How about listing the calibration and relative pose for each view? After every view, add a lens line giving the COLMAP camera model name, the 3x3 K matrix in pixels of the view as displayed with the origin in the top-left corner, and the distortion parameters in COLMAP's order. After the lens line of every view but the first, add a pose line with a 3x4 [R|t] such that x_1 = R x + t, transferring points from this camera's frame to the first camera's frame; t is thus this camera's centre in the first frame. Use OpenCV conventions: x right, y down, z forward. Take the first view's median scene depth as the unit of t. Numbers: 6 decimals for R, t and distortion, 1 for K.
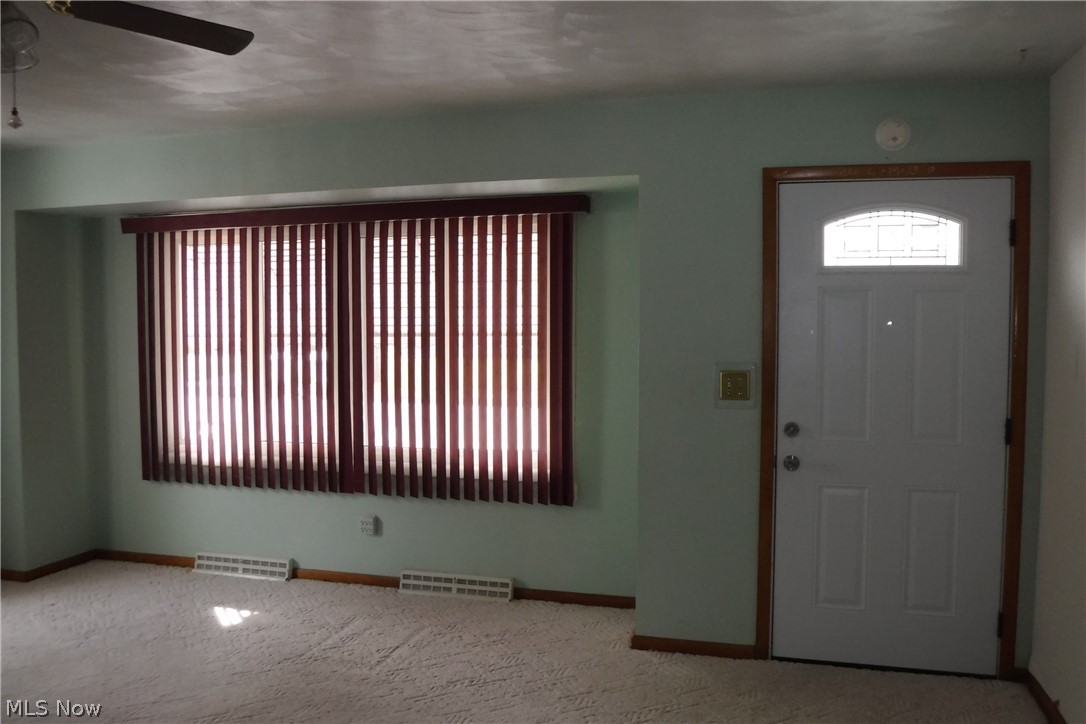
lens RADIAL K [[902.8, 0, 543.1], [0, 902.8, 351.5], [0, 0, 1]] dist [-0.085642, 0.045306]
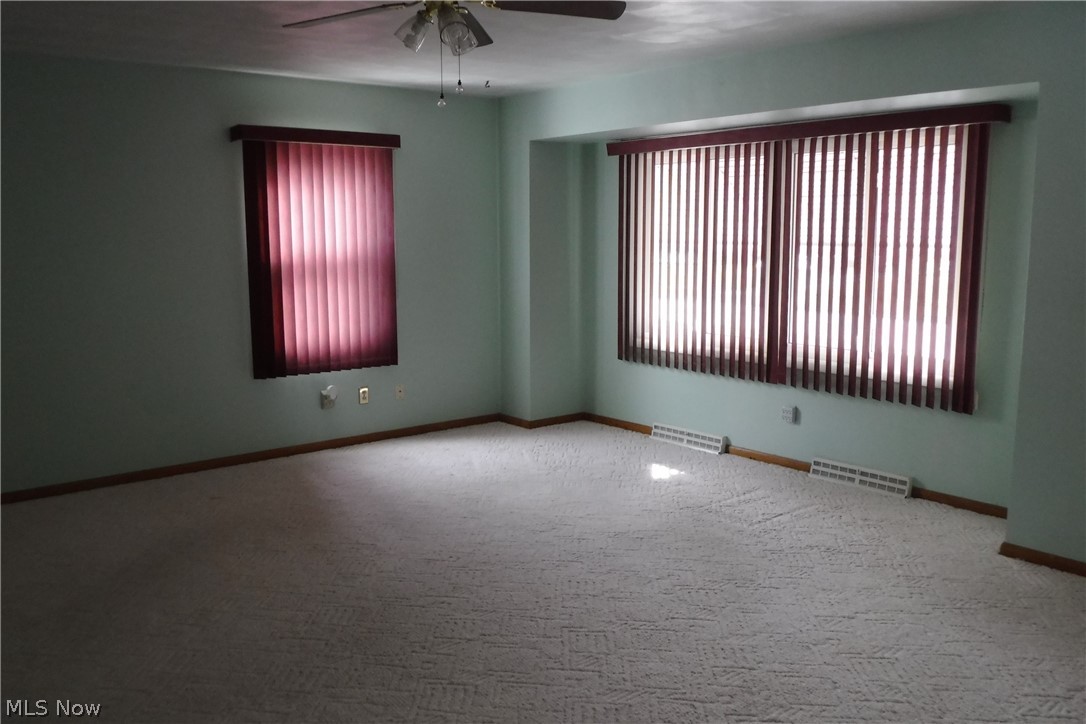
lens RADIAL K [[902.8, 0, 546.2], [0, 902.8, 366.8], [0, 0, 1]] dist [-0.085642, 0.045306]
pose [[0.827766, 0.088823, -0.553999, 0.174612], [-0.025289, 0.992293, 0.121309, 0.006836], [0.560504, -0.086406, 0.823632, -0.090862]]
